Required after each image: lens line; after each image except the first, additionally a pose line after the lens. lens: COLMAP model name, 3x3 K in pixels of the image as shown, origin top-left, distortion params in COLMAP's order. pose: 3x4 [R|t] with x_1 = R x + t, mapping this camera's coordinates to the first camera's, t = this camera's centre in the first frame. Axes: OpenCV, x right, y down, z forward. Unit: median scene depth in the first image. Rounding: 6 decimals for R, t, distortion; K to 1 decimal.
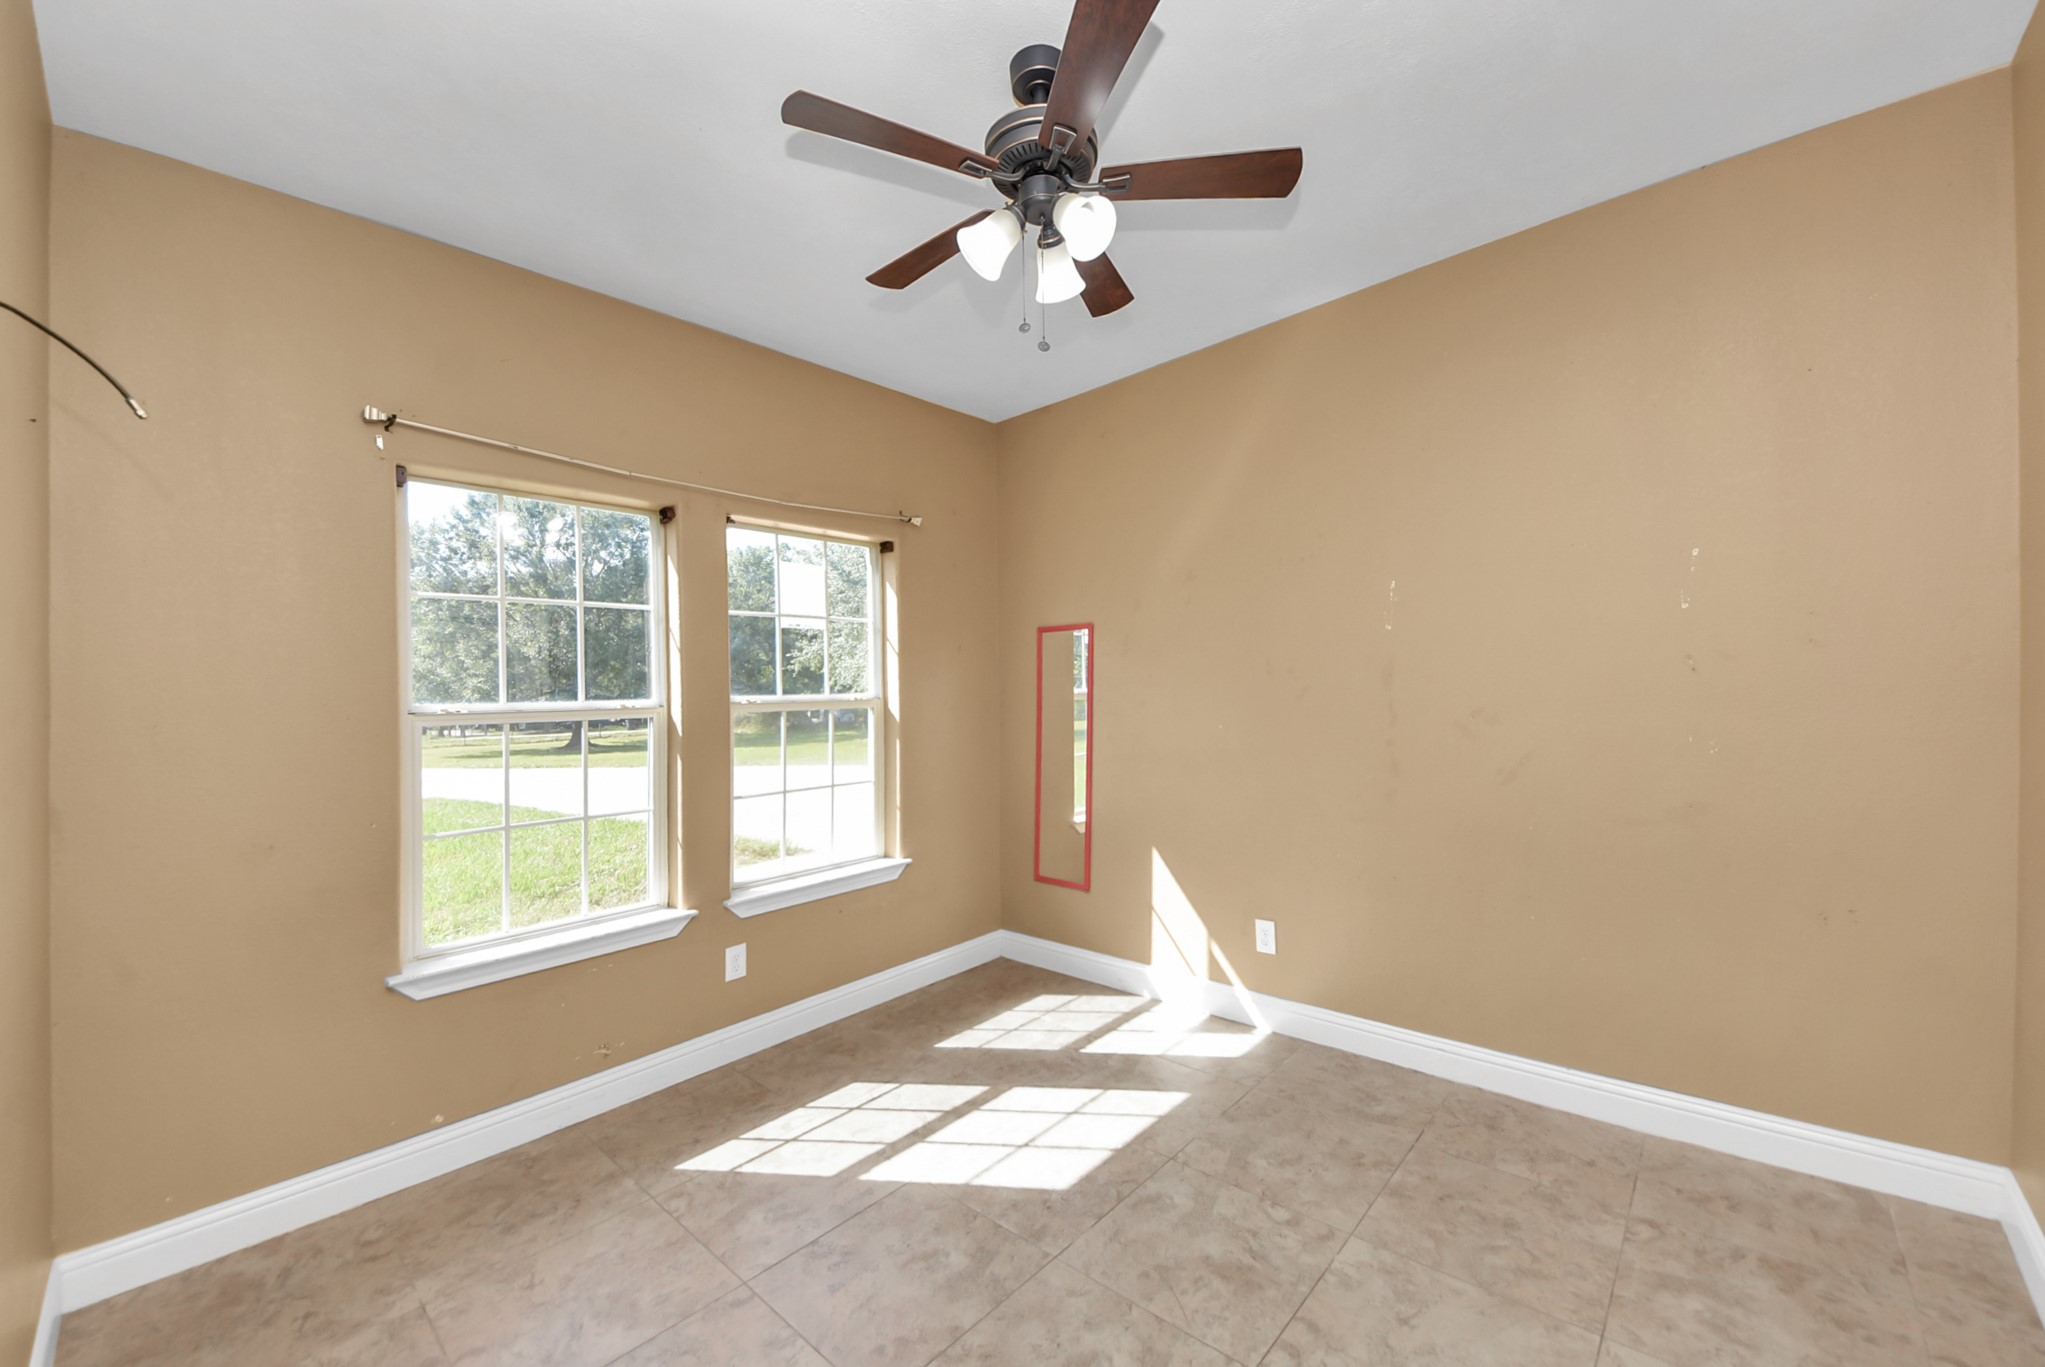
lens RADIAL K [[722.2, 0, 1040.6], [0, 722.2, 700.1], [0, 0, 1]] dist [0.034276, -0.019243]
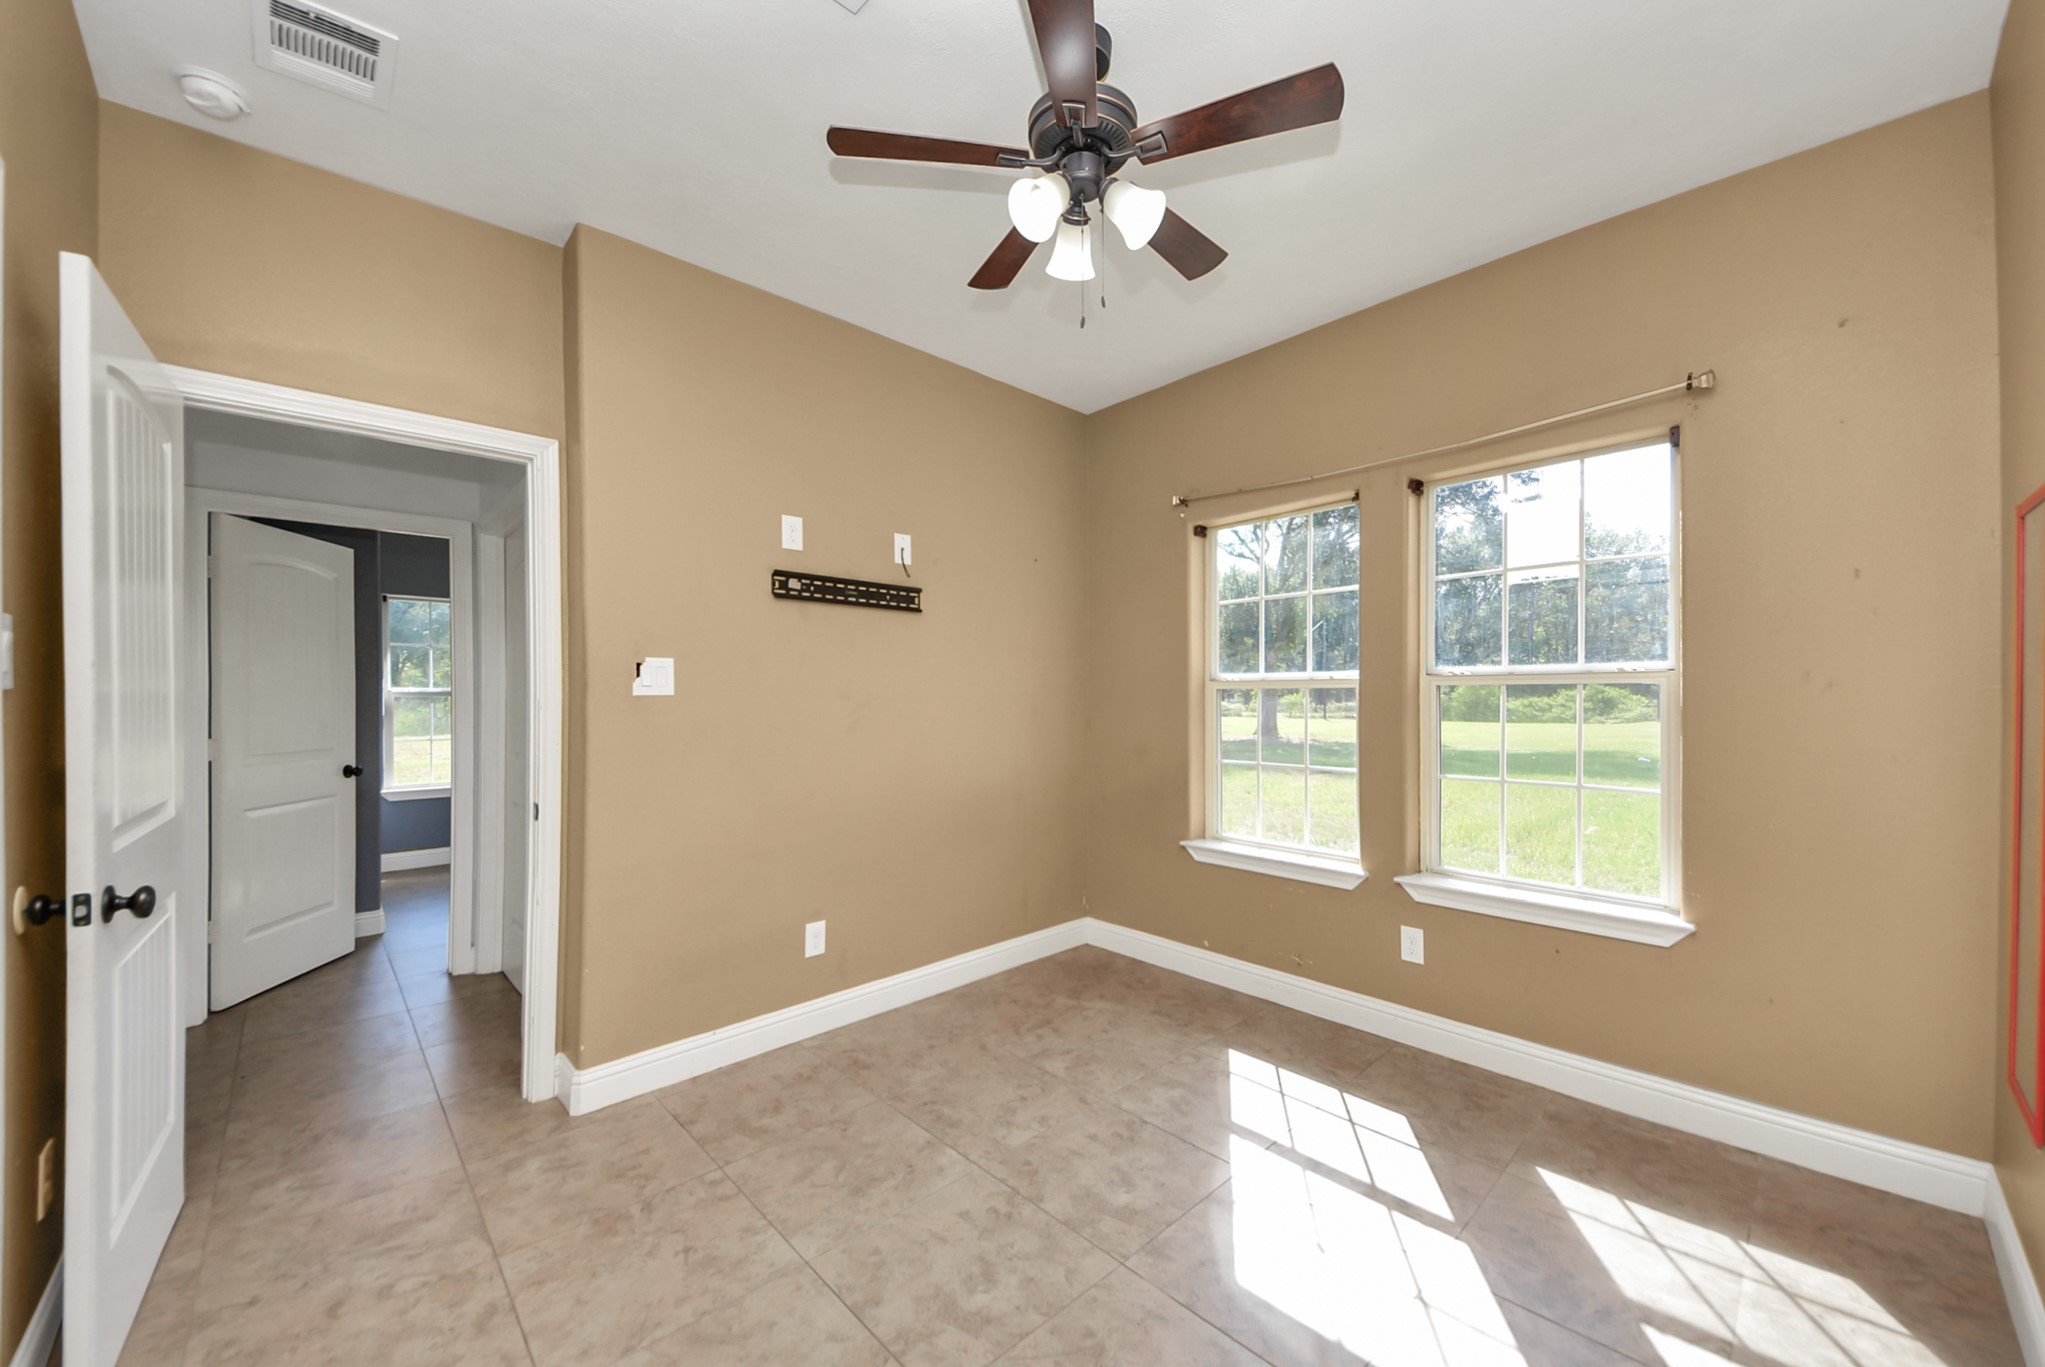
lens RADIAL K [[759.5, 0, 1070.2], [0, 759.5, 679.7], [0, 0, 1]] dist [0.071225, -0.033756]
pose [[-0.008677, 0.012076, -0.999889, 0.705965], [0.005511, 0.999912, 0.012029, -0.005036], [0.999947, -0.005406, -0.008743, 0.653408]]
